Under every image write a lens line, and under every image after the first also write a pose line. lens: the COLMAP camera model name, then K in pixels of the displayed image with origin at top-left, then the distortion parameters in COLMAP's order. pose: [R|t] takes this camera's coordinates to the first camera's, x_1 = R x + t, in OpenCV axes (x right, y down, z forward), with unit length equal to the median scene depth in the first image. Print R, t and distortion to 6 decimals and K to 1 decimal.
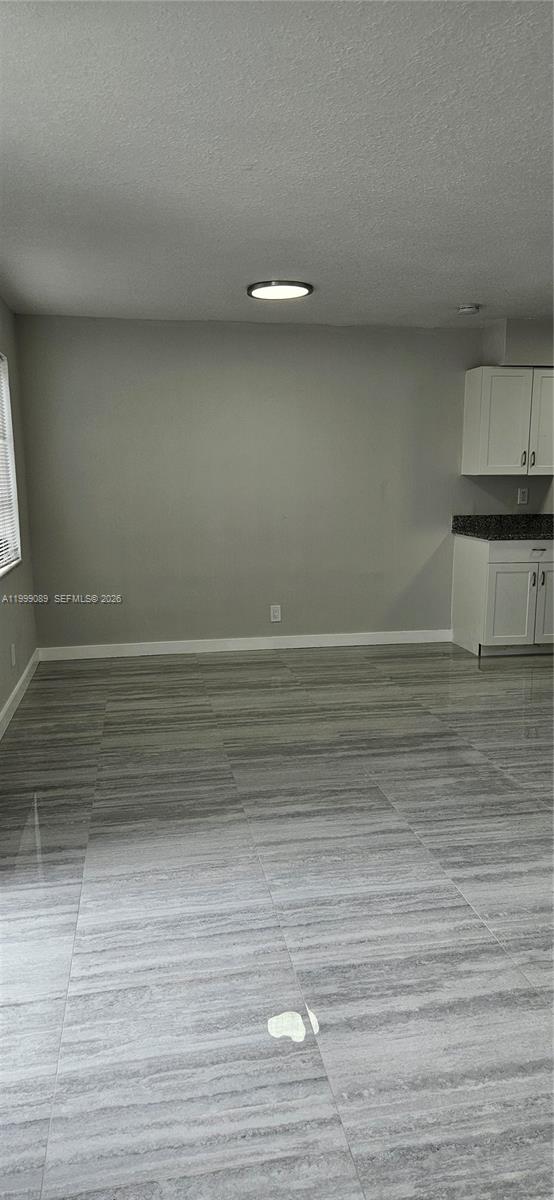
lens RADIAL K [[796.2, 0, 295.5], [0, 796.2, 592.6], [0, 0, 1]] dist [0.063198, -0.046296]
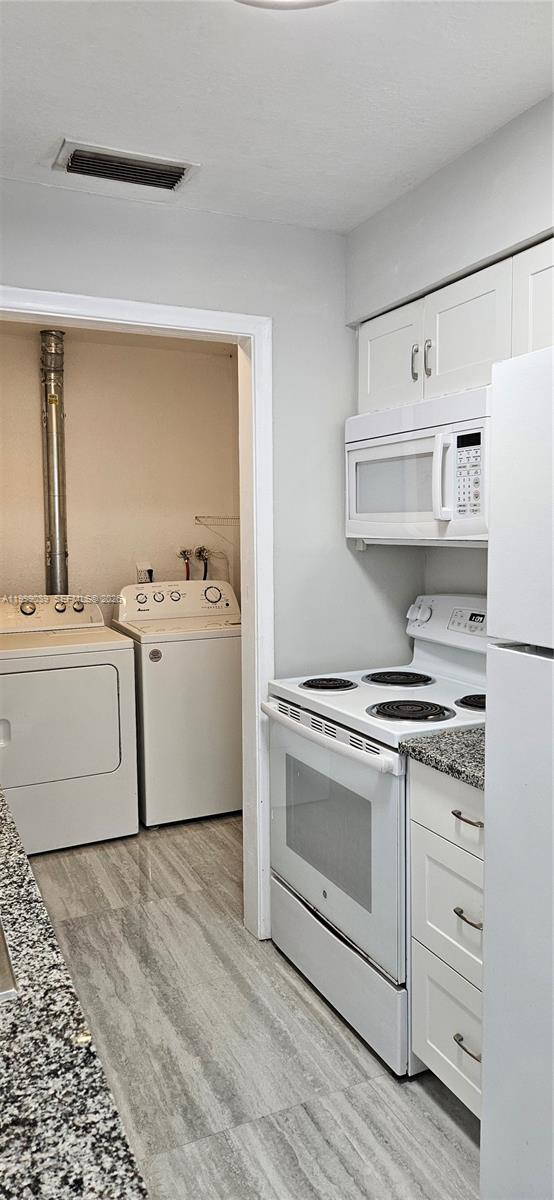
lens RADIAL K [[796.2, 0, 285.2], [0, 796.2, 589.7], [0, 0, 1]] dist [0.063198, -0.046296]
pose [[-0.241567, -0.055748, 0.968782, -0.996411], [0.164478, 0.981551, 0.097496, -0.200991], [-0.956343, 0.182895, -0.227940, 1.152142]]
